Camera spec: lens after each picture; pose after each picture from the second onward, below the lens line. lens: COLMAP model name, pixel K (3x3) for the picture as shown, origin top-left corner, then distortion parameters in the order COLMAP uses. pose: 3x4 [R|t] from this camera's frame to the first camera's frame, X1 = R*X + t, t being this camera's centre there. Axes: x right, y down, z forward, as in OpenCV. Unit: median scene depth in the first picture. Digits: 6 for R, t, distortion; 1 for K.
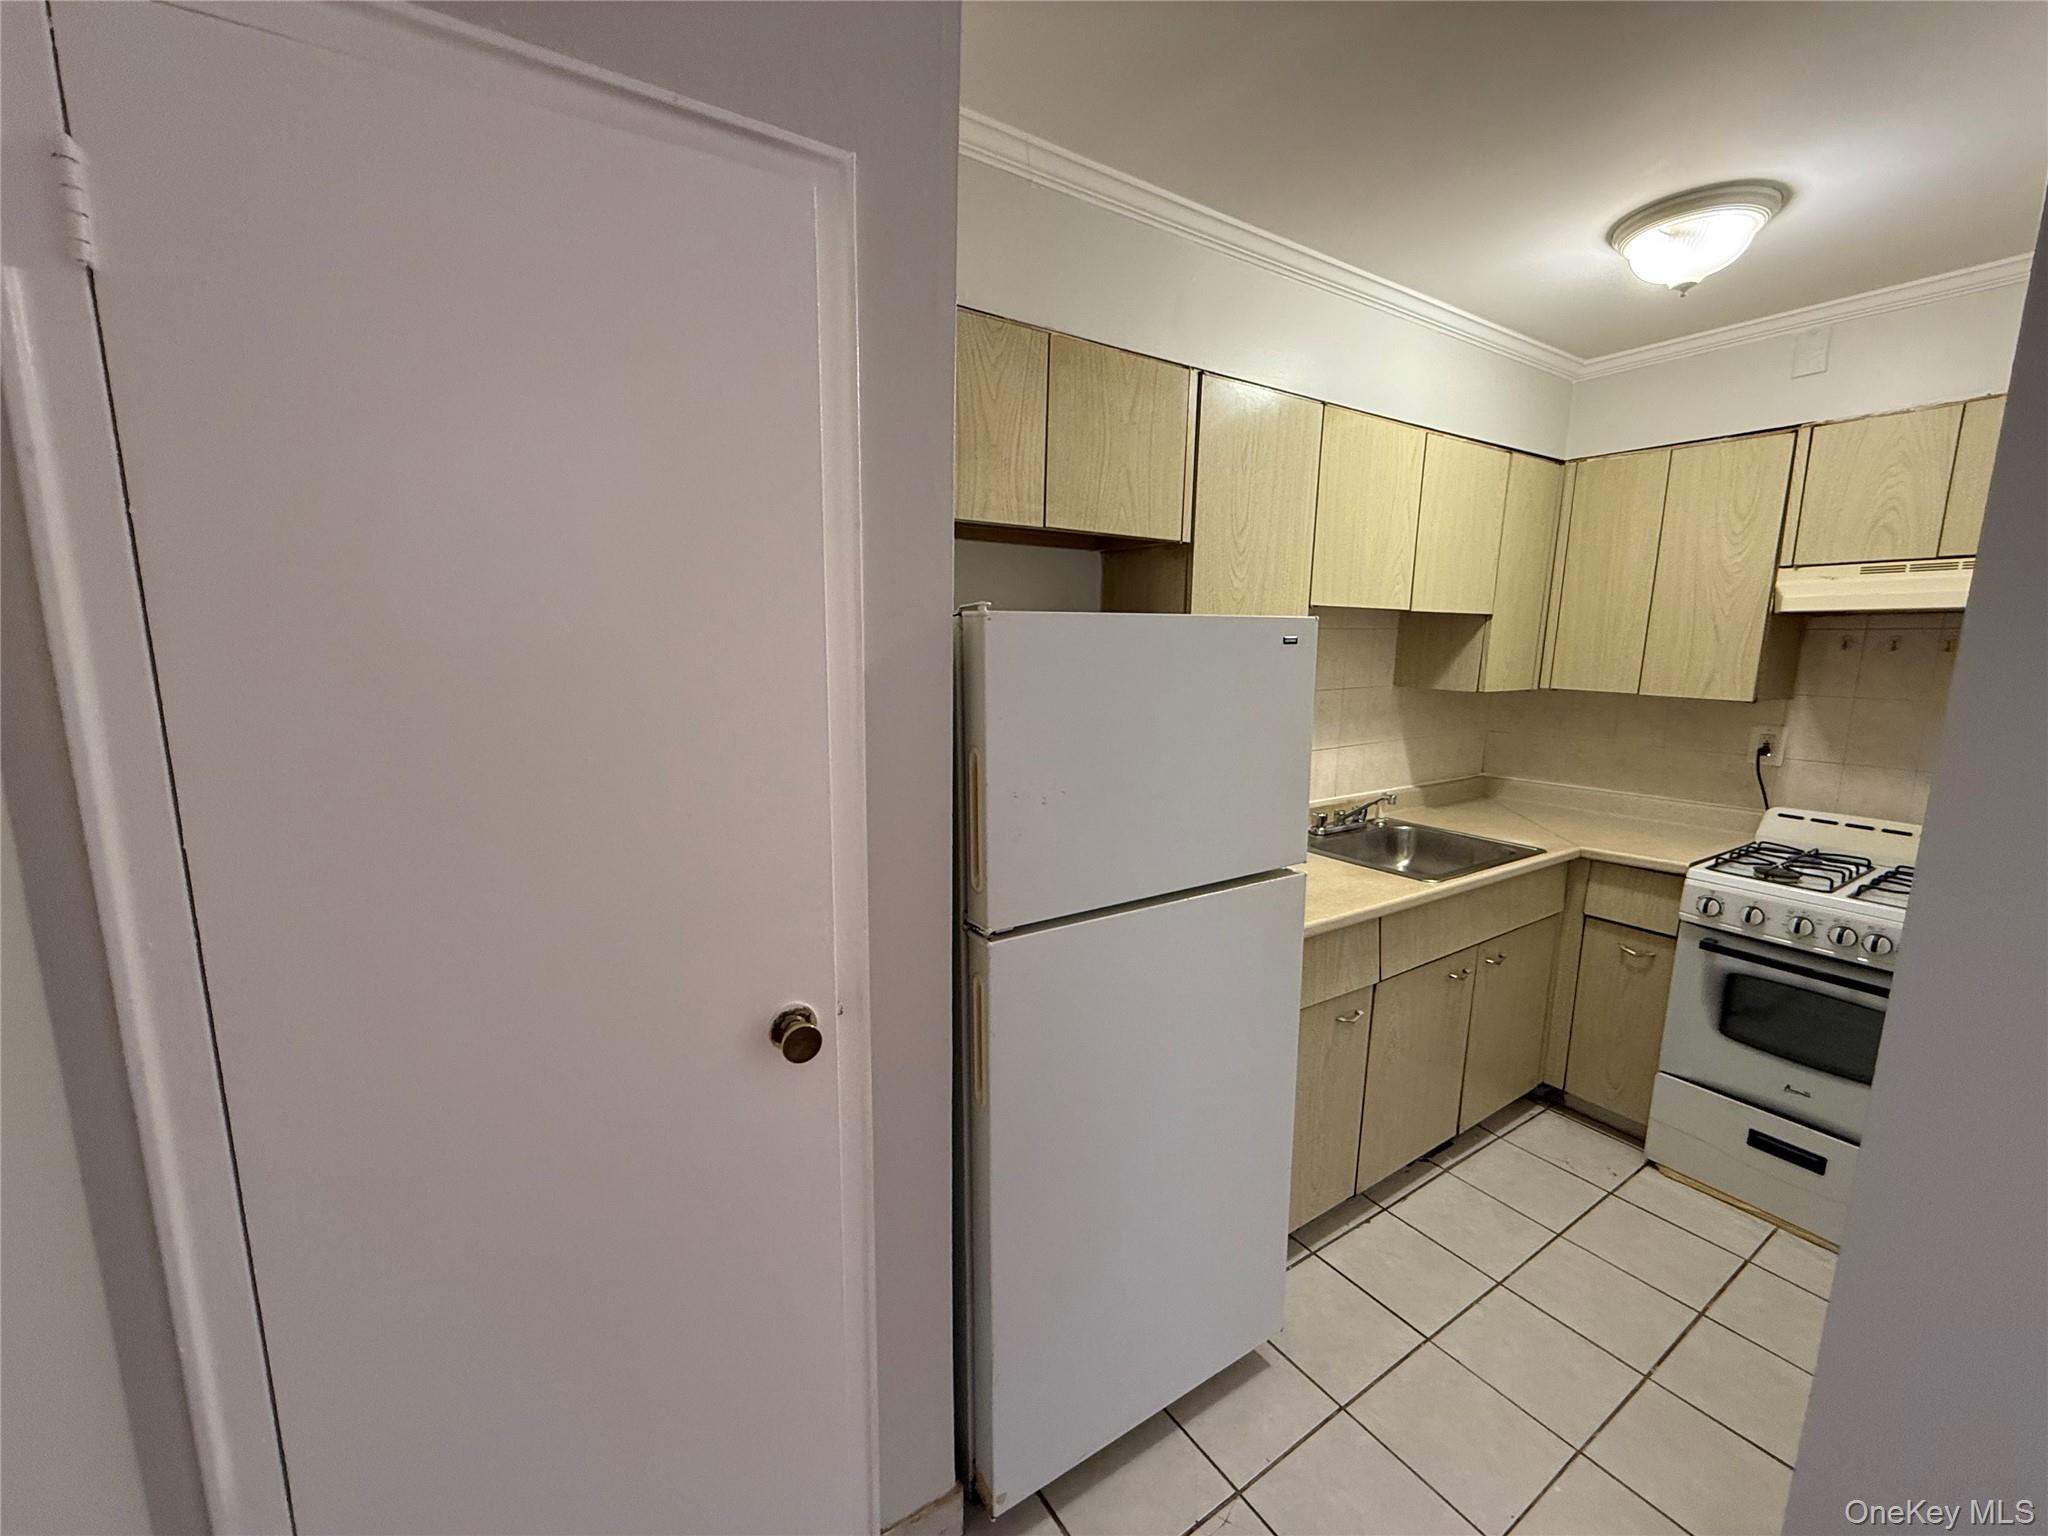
lens RADIAL K [[817.1, 0, 1018.7], [0, 817.1, 770.7], [0, 0, 1]] dist [-0.001912, 0.000151]
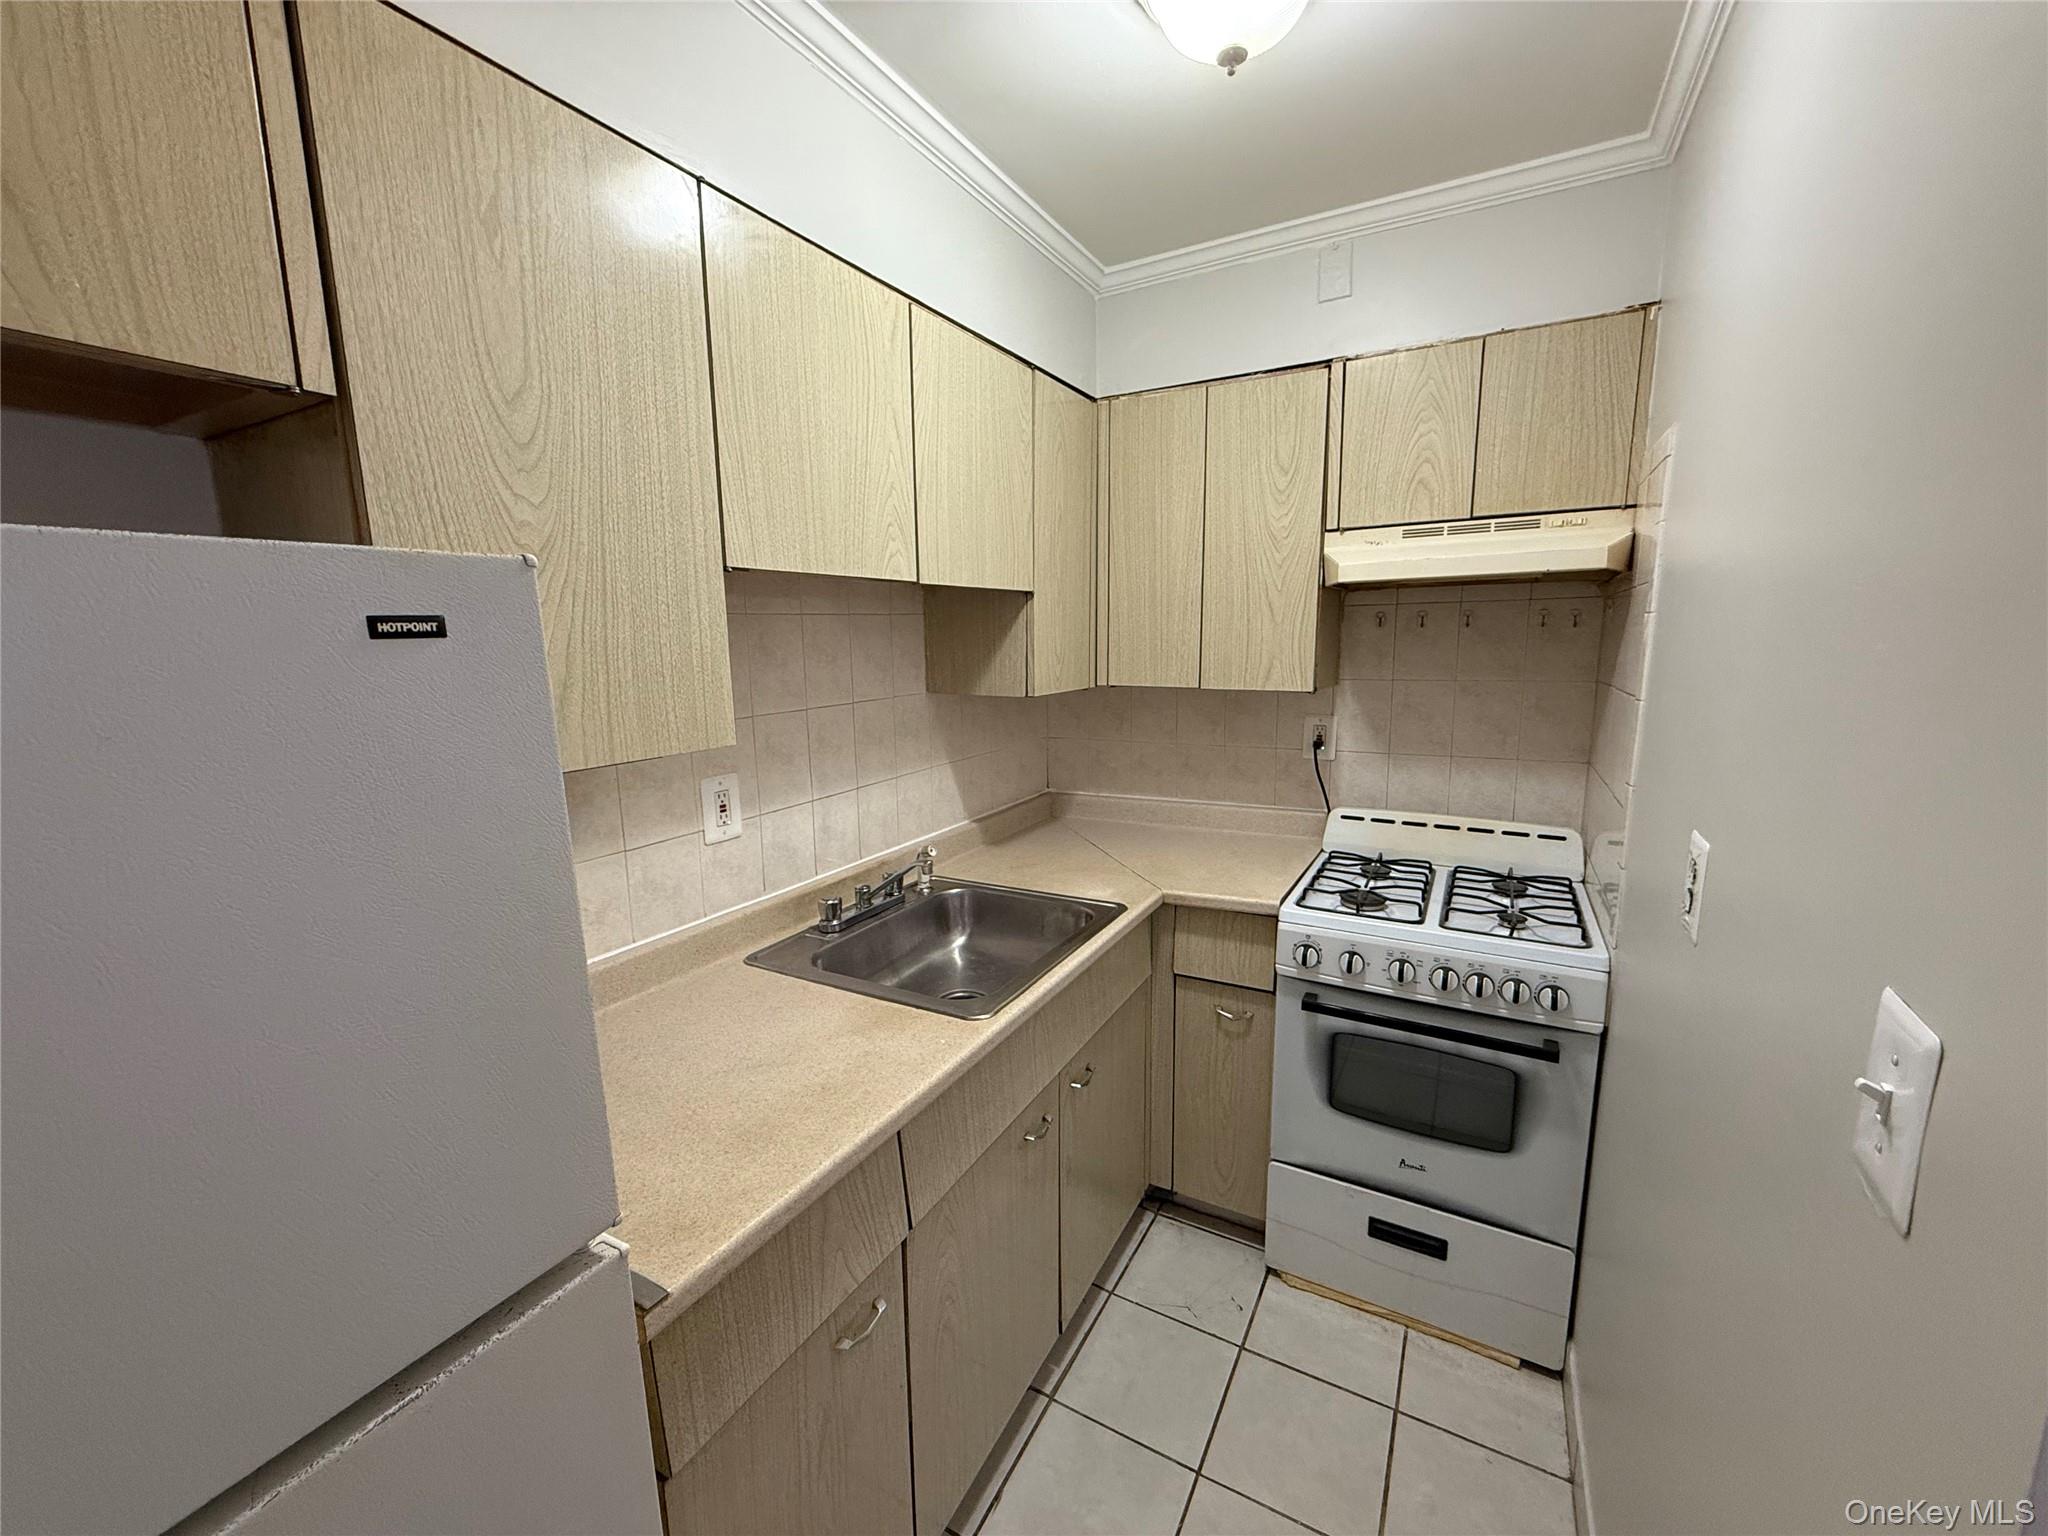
lens RADIAL K [[817.1, 0, 1024.8], [0, 817.1, 768.6], [0, 0, 1]] dist [-0.001912, 0.000151]
pose [[0.885097, -0.100428, 0.454442, 0.239658], [0.100182, 0.994663, 0.024692, -0.055129], [-0.454496, 0.023672, 0.890434, 0.378101]]
